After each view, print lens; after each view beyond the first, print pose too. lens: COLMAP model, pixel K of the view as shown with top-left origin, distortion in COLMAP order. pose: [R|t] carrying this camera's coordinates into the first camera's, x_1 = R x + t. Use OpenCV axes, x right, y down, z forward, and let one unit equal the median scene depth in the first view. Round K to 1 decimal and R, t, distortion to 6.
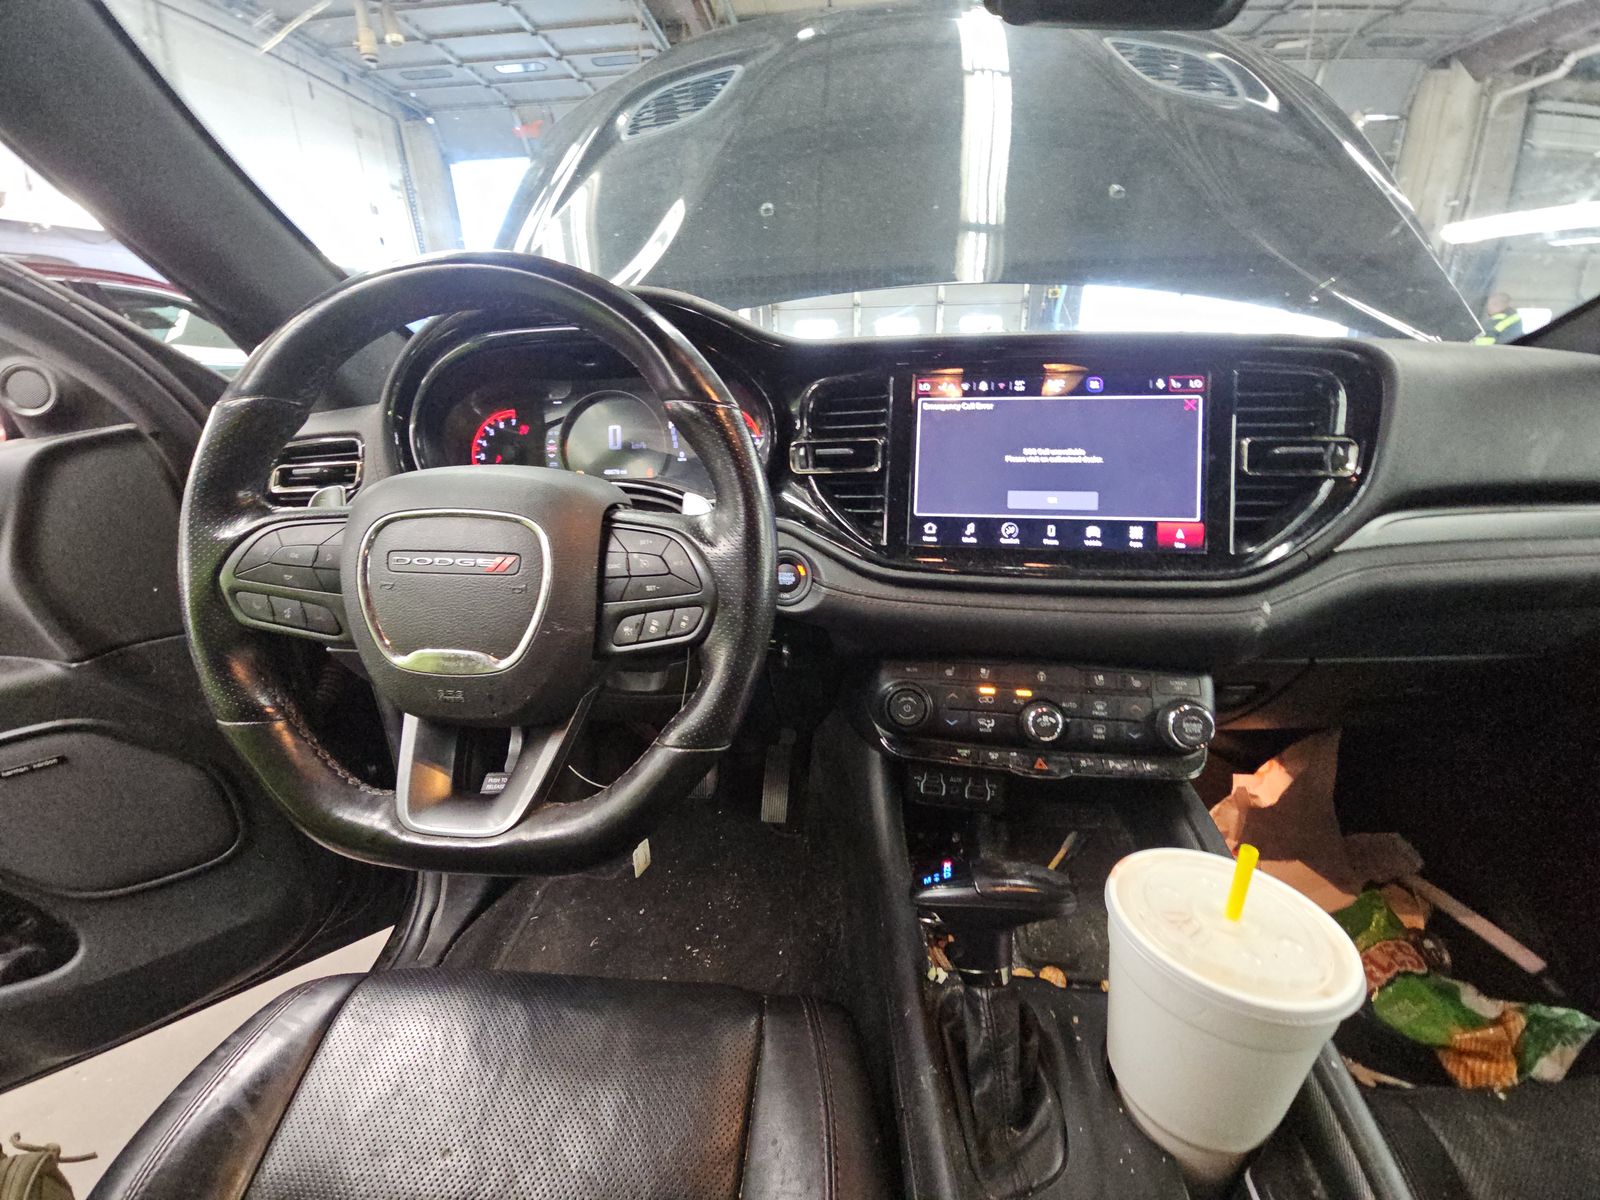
lens RADIAL K [[656.8, 0, 800.0], [0, 656.8, 600.0], [0, 0, 1]] dist [-0.011152, -0.000107]
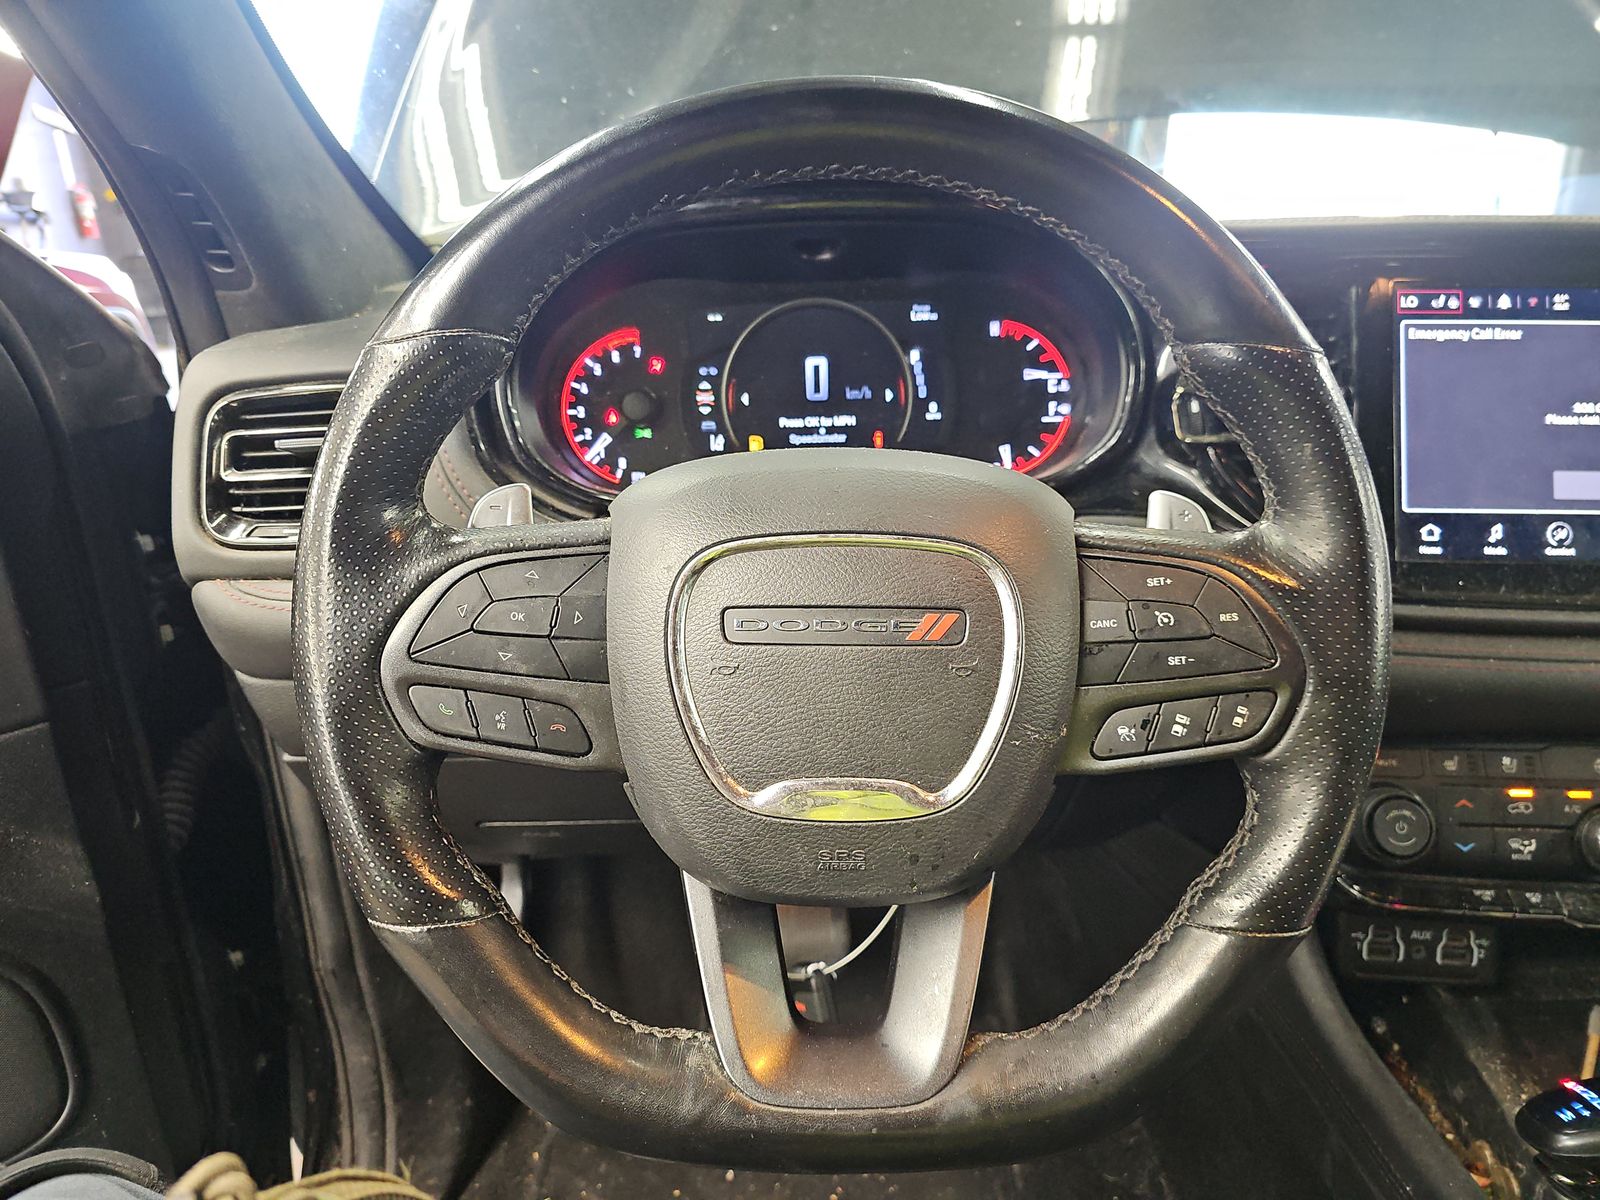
lens RADIAL K [[1079.1, 0, 793.9], [0, 1079.1, 595.0], [0, 0, 1]] dist [0.057924, -0.080399]
pose [[0.994738, -0.023792, 0.099648, -0.501016], [0.024482, 0.999684, -0.005710, -0.060394], [-0.099480, 0.008120, 0.995006, 0.045628]]
